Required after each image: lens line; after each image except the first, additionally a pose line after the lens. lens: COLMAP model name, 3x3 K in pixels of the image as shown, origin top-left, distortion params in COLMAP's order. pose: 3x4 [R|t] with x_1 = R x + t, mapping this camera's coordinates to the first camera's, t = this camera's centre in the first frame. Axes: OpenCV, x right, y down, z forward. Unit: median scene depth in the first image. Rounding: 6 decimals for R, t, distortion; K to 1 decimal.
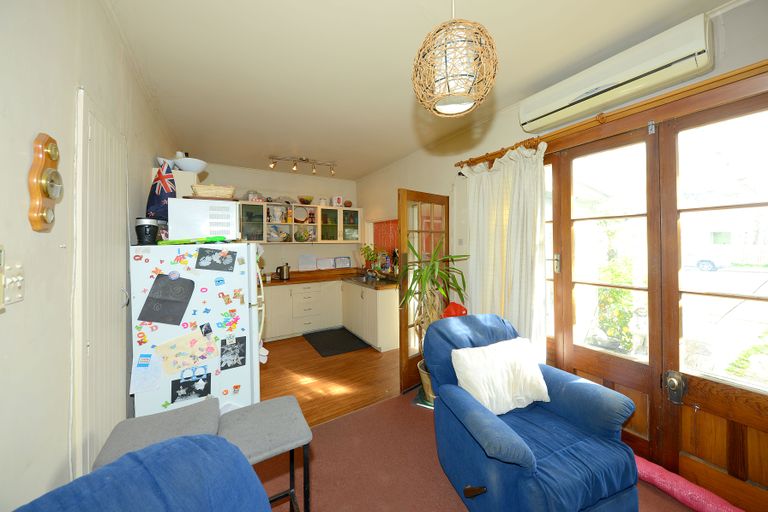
lens RADIAL K [[263.0, 0, 378.8], [0, 263.0, 239.2], [0, 0, 1]] dist [-0.000553, -0.000003]
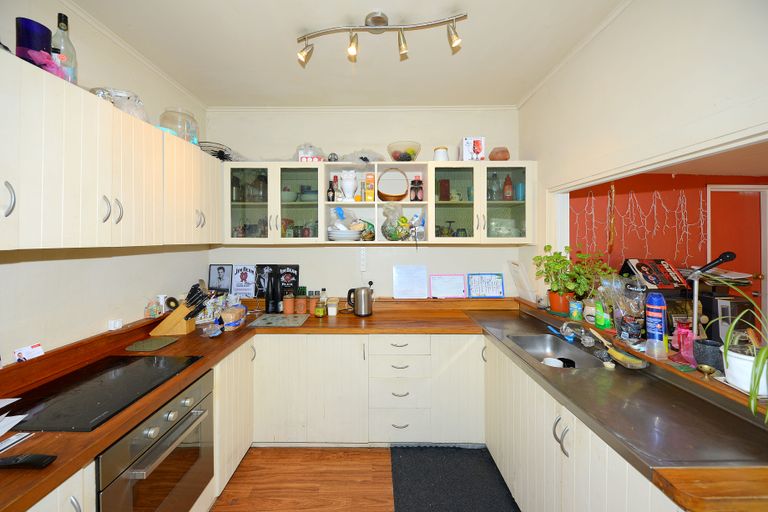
lens RADIAL K [[263.0, 0, 378.8], [0, 263.0, 239.2], [0, 0, 1]] dist [-0.000553, -0.000003]
pose [[0.864674, 0.008542, -0.502260, -0.073534], [-0.000504, 0.999870, 0.016137, 0.000206], [0.502332, -0.013700, 0.864566, 0.549602]]
